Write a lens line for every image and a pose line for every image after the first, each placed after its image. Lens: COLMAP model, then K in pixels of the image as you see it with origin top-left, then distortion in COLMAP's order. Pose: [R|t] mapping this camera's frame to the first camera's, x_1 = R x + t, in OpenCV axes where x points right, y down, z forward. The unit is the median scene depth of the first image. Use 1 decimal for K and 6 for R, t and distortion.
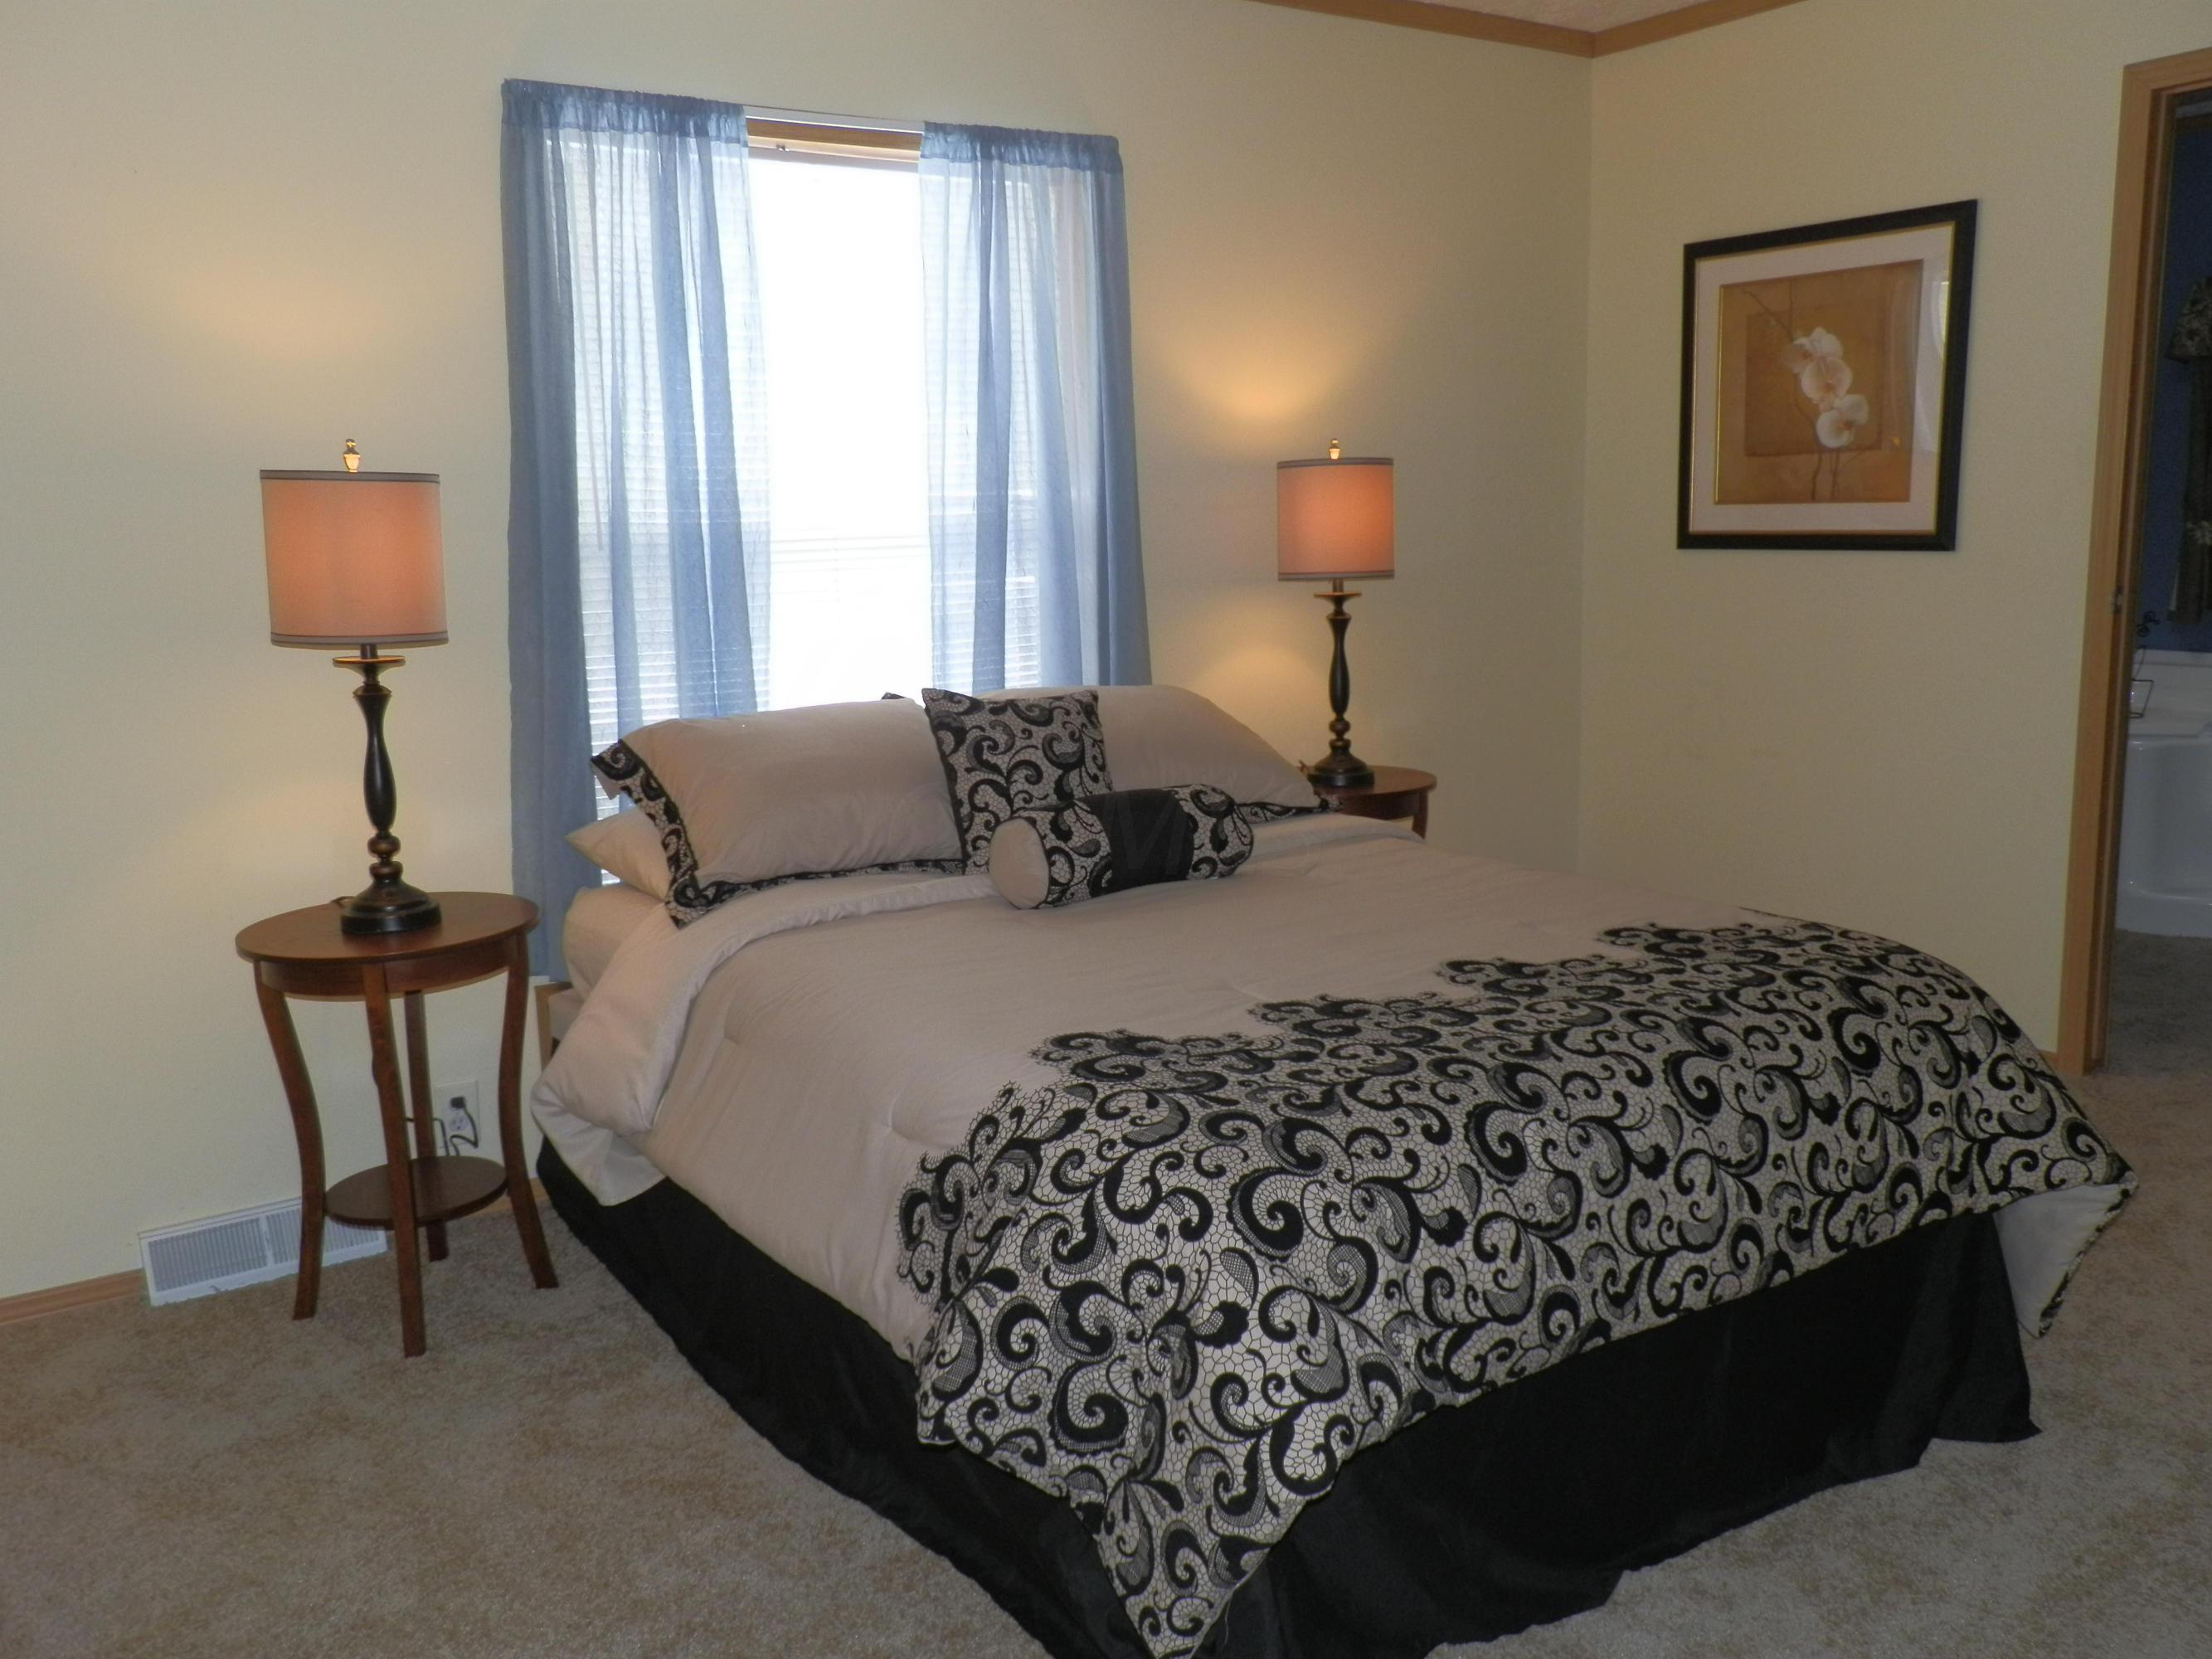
lens RADIAL K [[1842.0, 0, 1066.0], [0, 1842.0, 866.0], [0, 0, 1]] dist [0.000437, 0.002008]
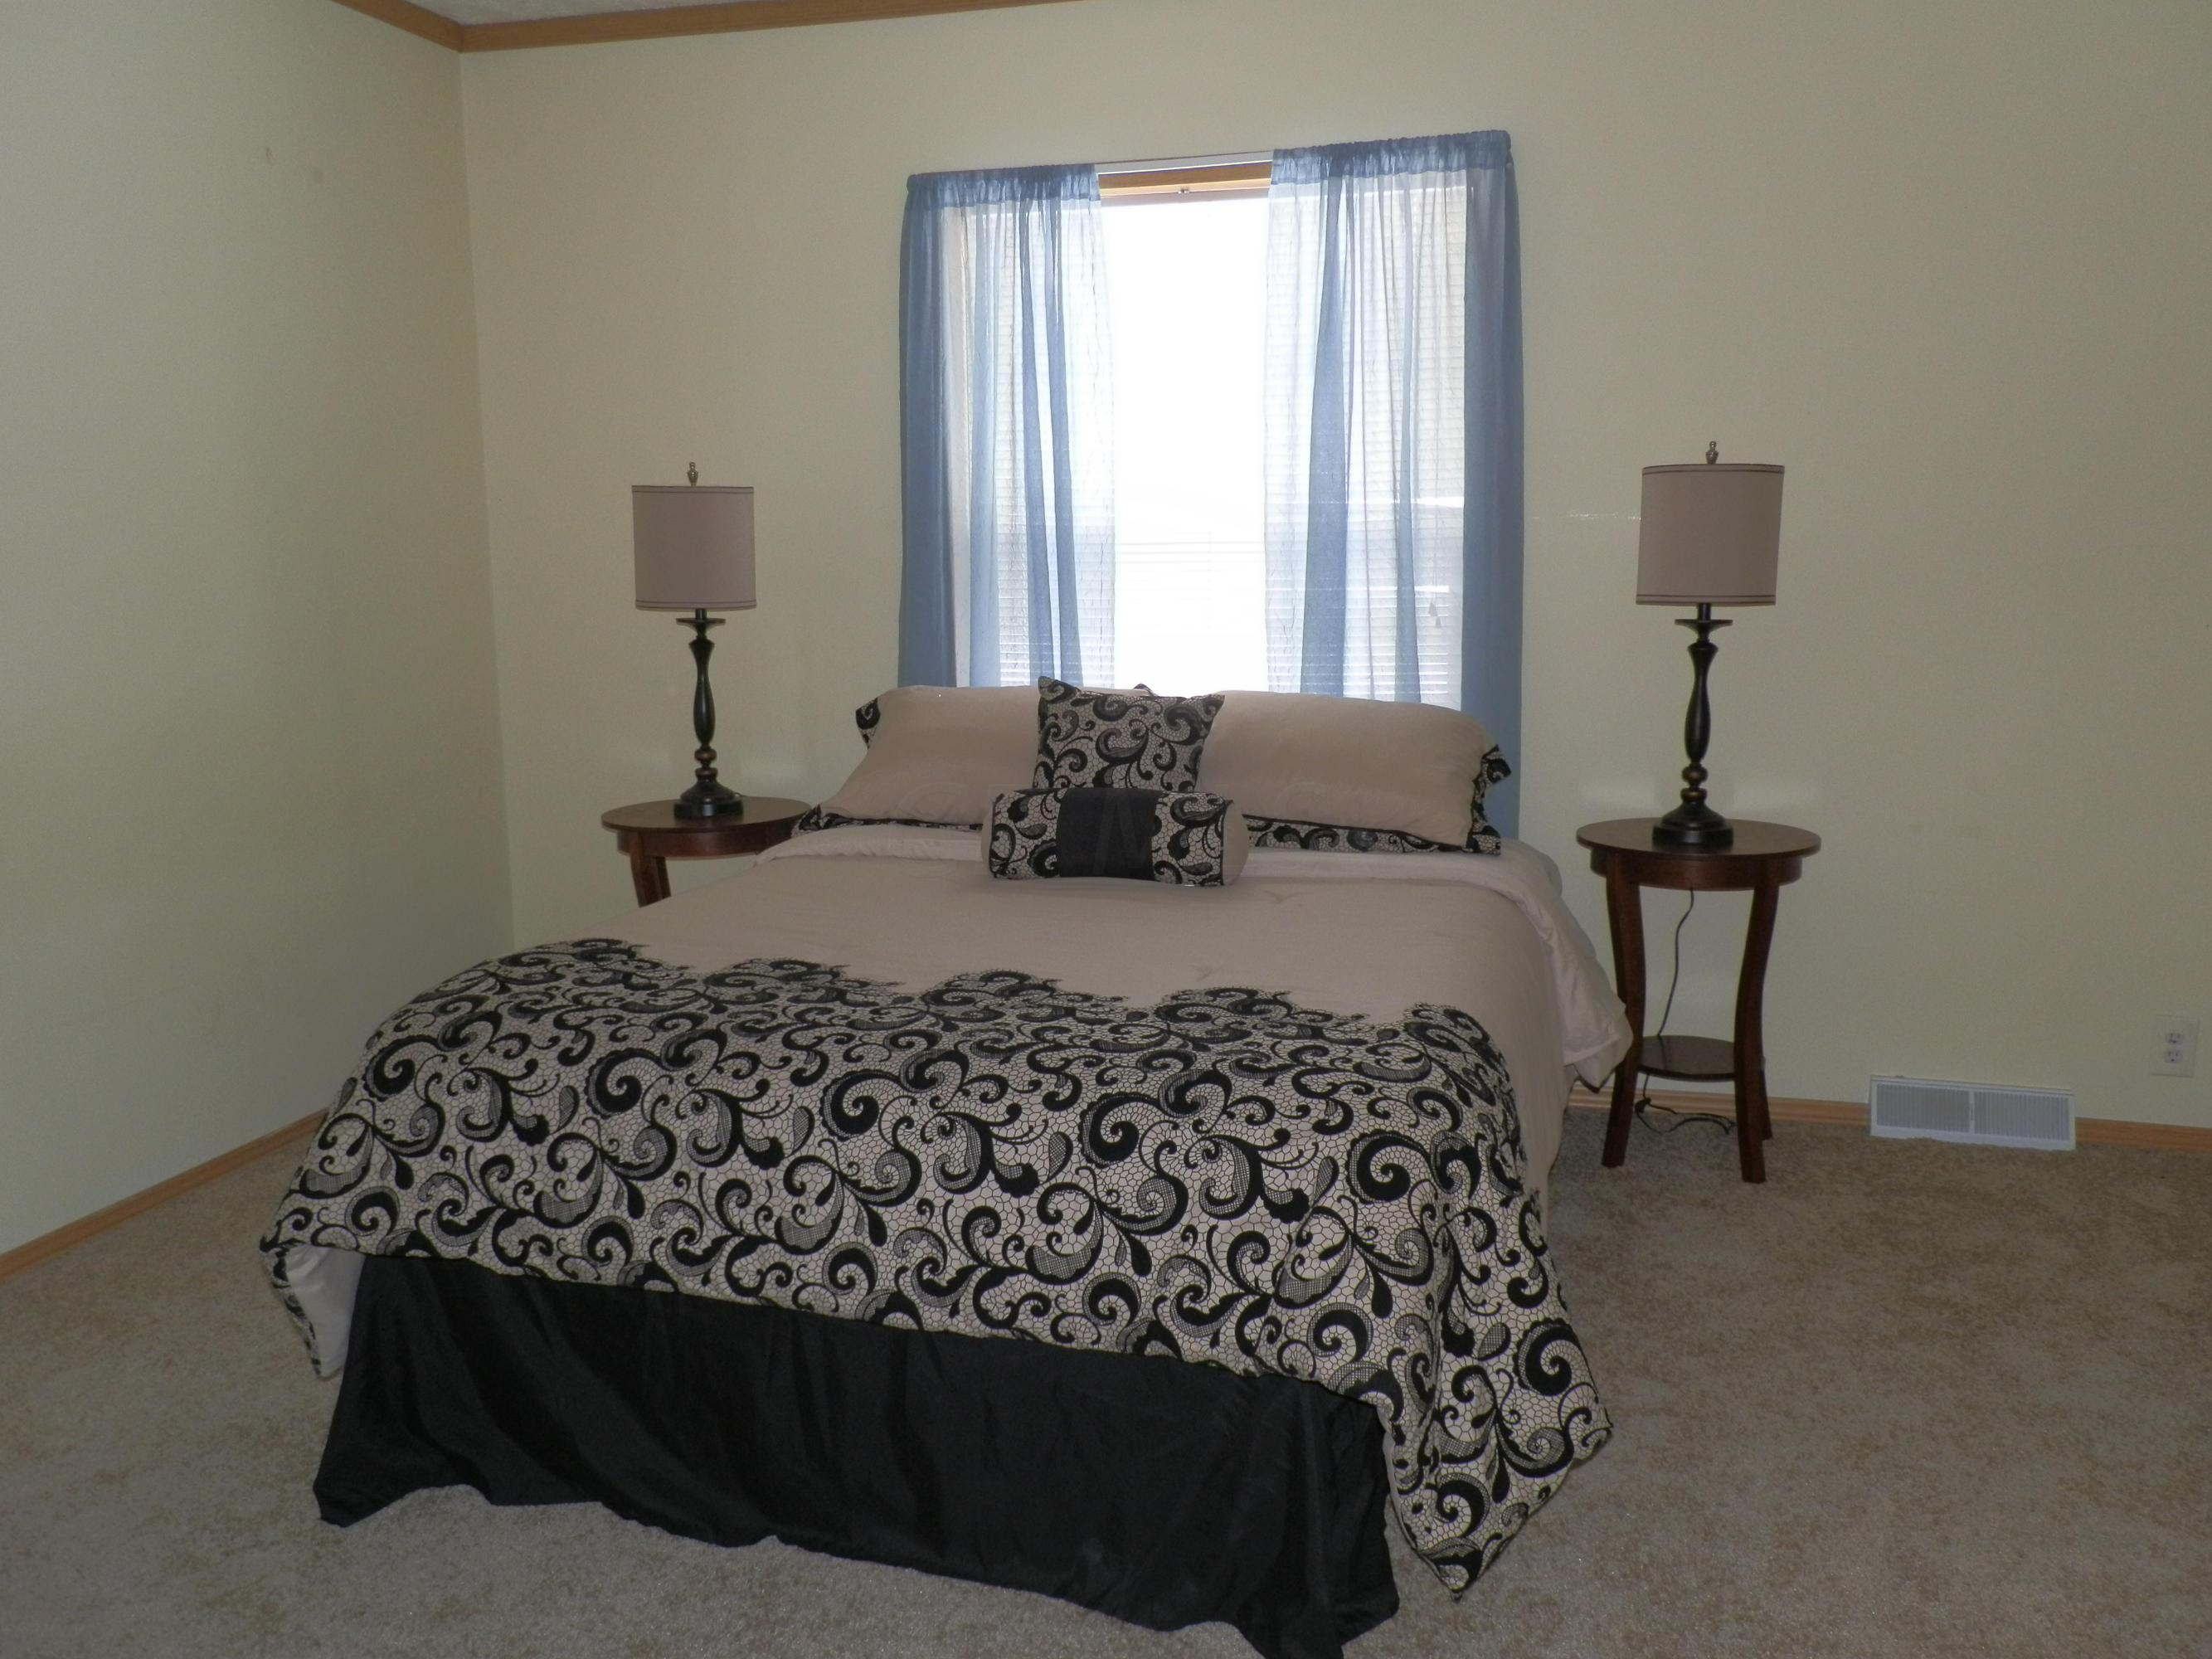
lens RADIAL K [[1852.2, 0, 1102.9], [0, 1852.2, 849.1], [0, 0, 1]] dist [-0.002133, 0.040622]
pose [[0.641851, 0.151102, -0.751795, 0.809358], [-0.153053, 0.985911, 0.067486, -0.074257], [0.751400, 0.071749, 0.655934, 0.291818]]
